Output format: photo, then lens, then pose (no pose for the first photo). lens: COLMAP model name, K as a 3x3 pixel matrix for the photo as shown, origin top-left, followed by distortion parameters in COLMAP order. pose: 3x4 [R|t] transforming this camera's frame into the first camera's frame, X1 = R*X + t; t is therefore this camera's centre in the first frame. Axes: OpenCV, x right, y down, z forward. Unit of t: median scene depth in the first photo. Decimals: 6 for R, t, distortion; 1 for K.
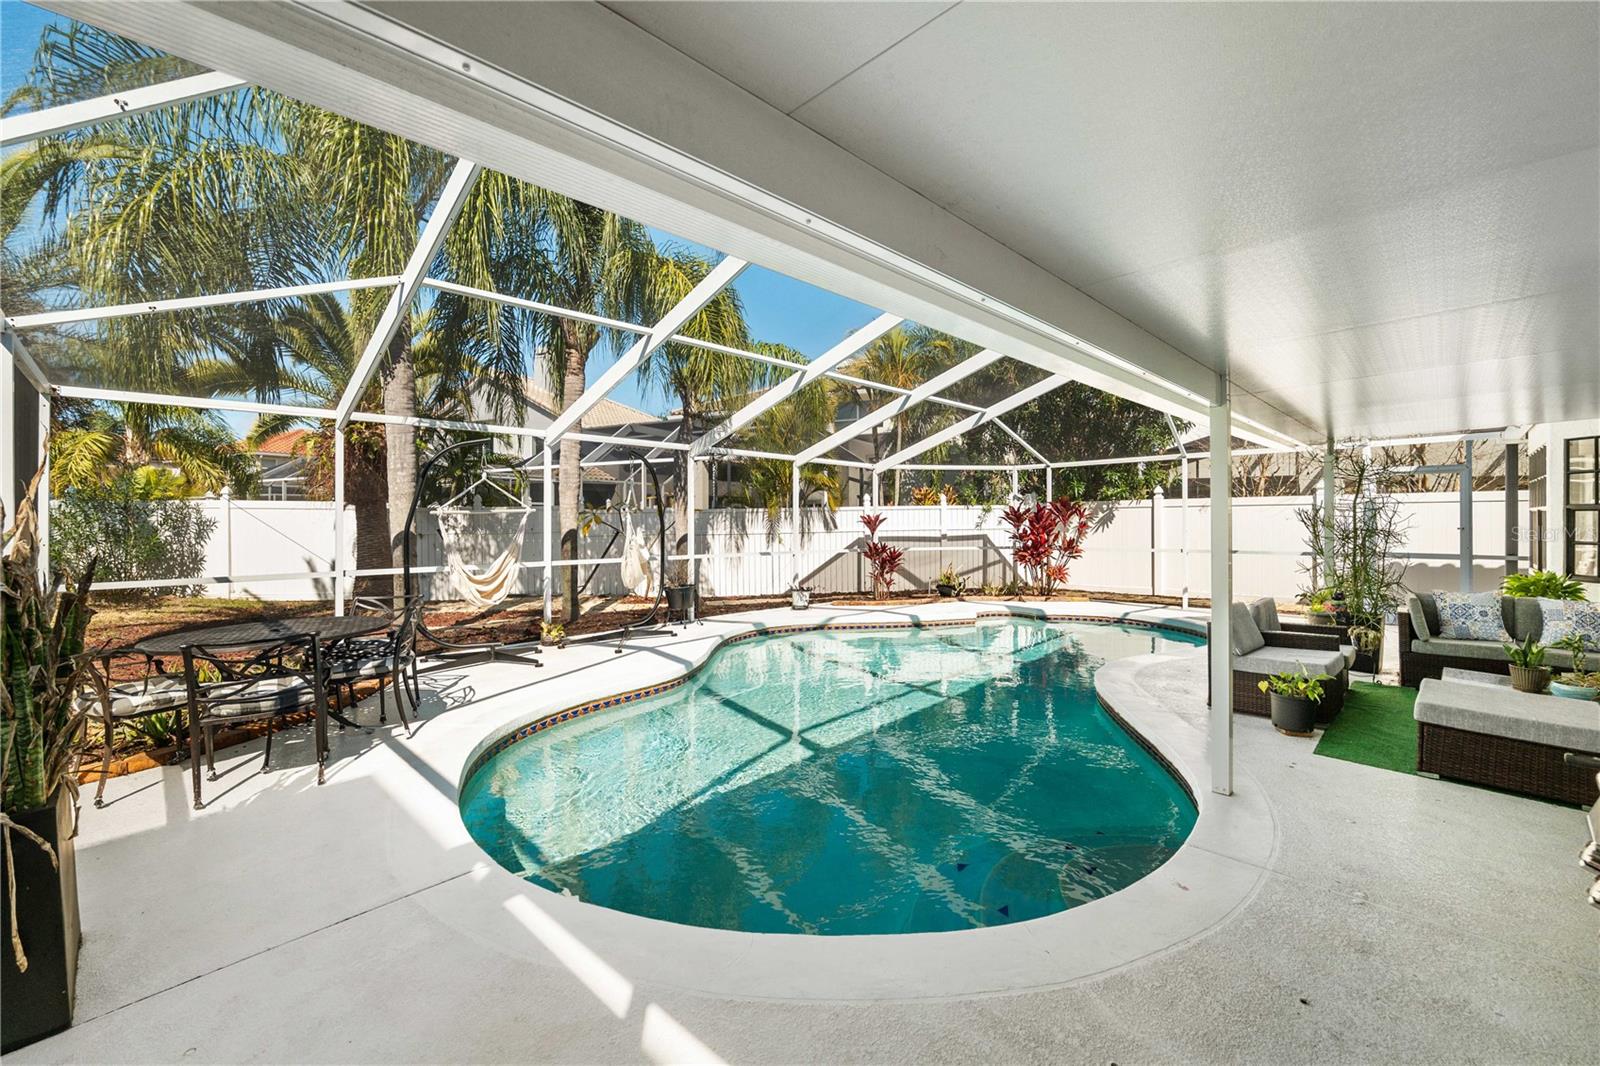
lens RADIAL K [[680.0, 0, 823.3], [0, 680.0, 515.6], [0, 0, 1]] dist [-0.001256, -0.000087]
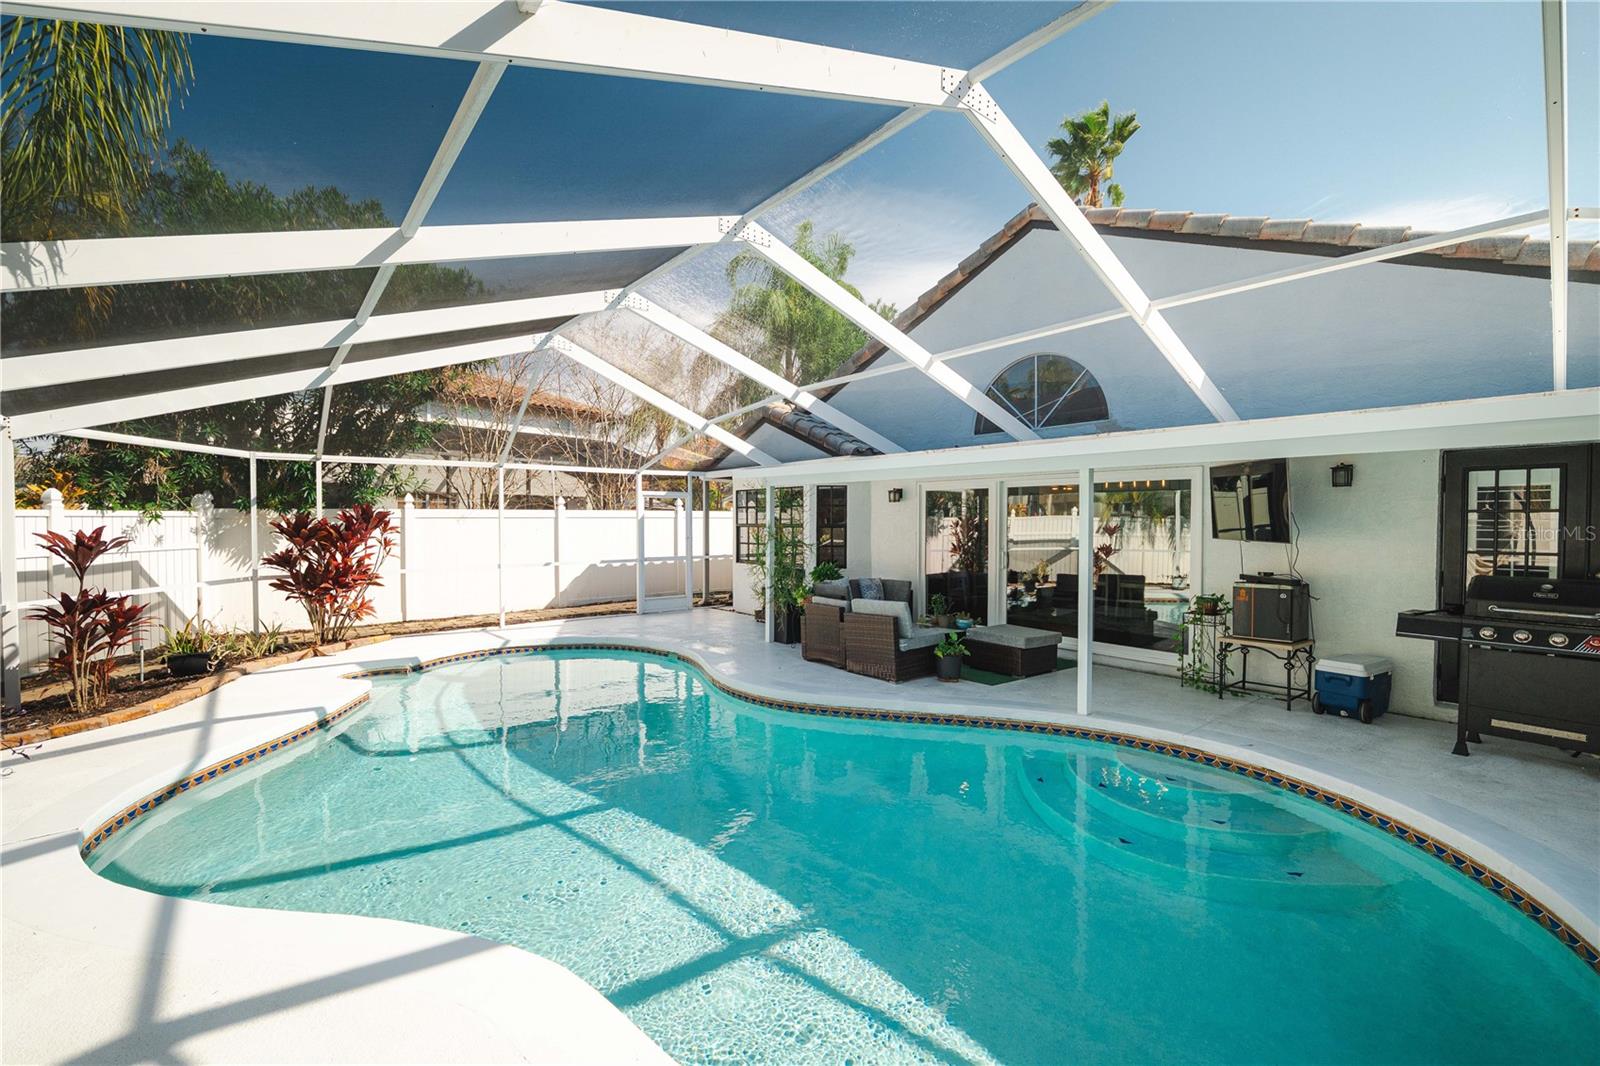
lens RADIAL K [[664.1, 0, 800.0], [0, 664.1, 533.0], [0, 0, 1]] dist [-0.001402, -0.000116]
pose [[0.142111, -0.013392, 0.989760, -0.303459], [-0.002450, 0.999901, 0.013881, -0.007092], [-0.989848, -0.004398, 0.142064, 0.446648]]
